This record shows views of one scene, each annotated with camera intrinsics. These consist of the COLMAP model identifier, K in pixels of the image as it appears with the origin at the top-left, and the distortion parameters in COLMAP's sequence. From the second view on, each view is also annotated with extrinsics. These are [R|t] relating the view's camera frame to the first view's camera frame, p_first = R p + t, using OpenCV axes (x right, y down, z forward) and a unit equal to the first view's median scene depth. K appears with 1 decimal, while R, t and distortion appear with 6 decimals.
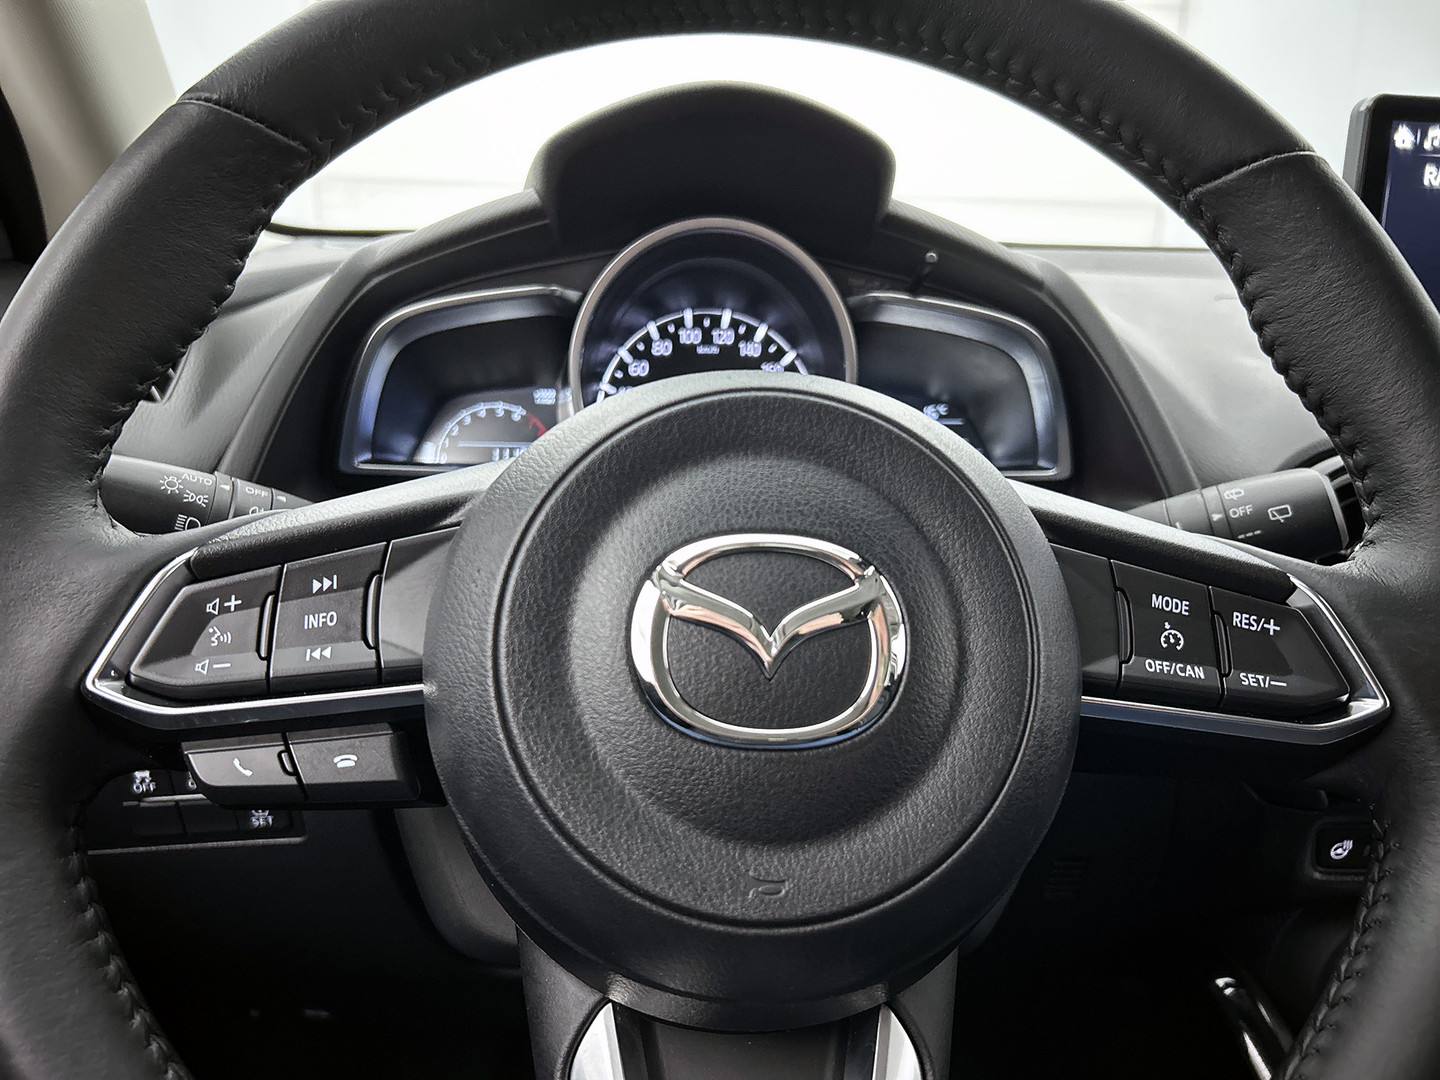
lens RADIAL K [[1104.7, 0, 709.4], [0, 1104.7, 542.5], [0, 0, 1]] dist [0.021222, -0.048494]
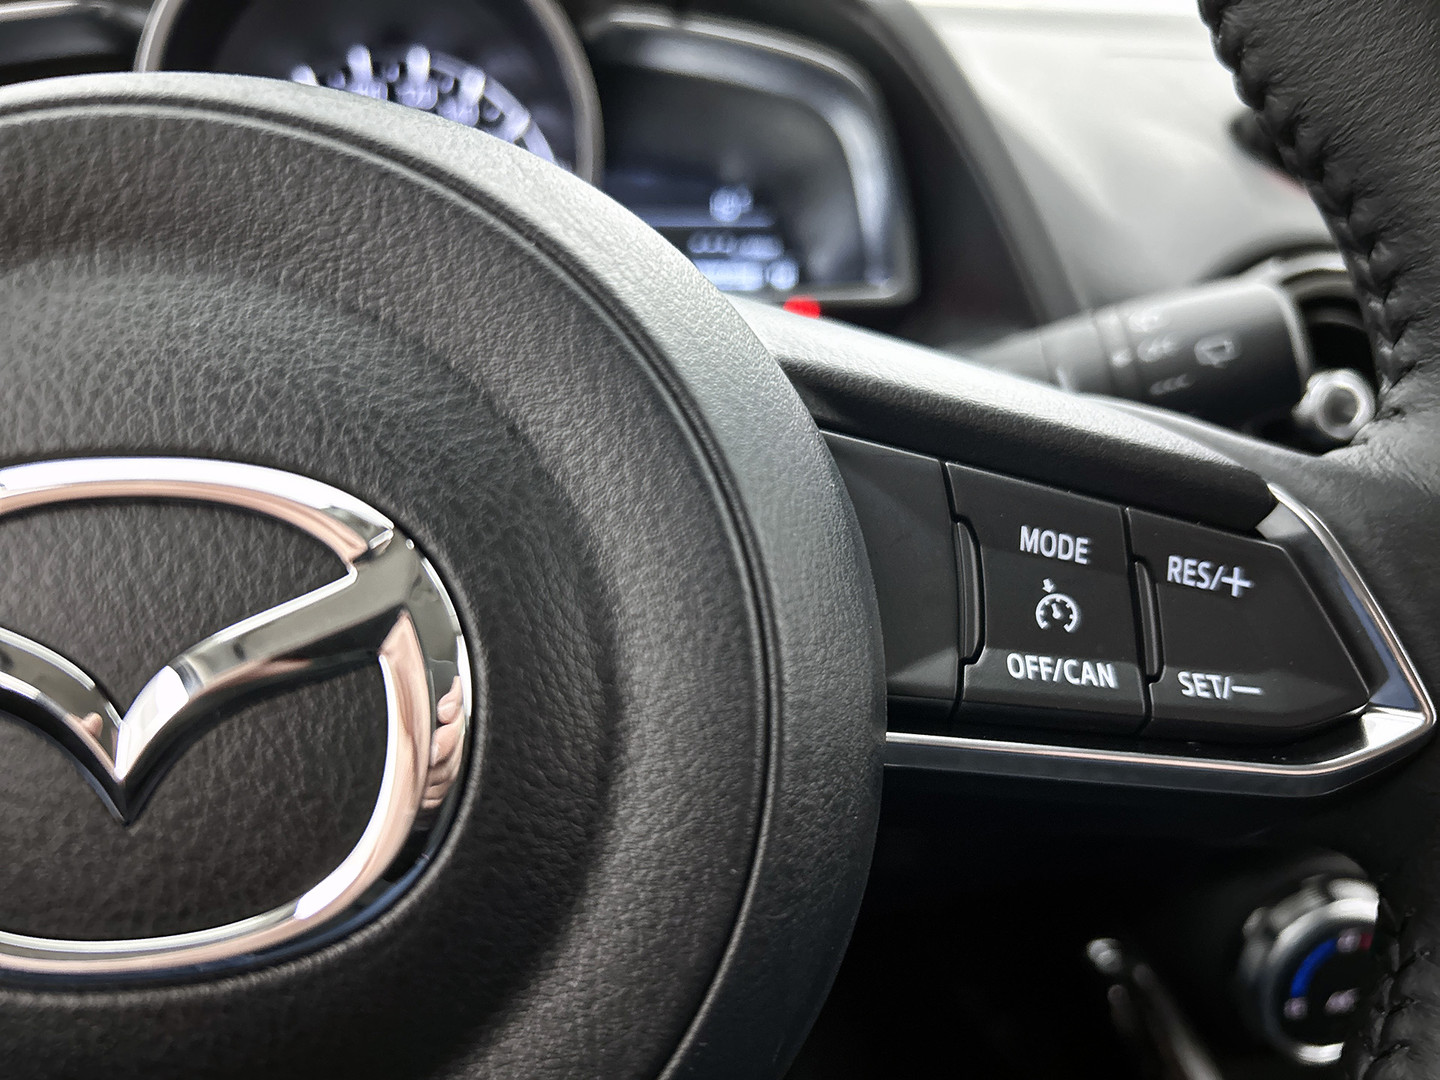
lens RADIAL K [[1104.7, 0, 716.6], [0, 1104.7, 537.8], [0, 0, 1]] dist [0.021222, -0.048494]
pose [[0.992459, -0.041785, 0.115239, 0.208029], [0.023661, 0.987729, 0.154374, -0.034586], [-0.120275, -0.150484, 0.981269, 0.533721]]
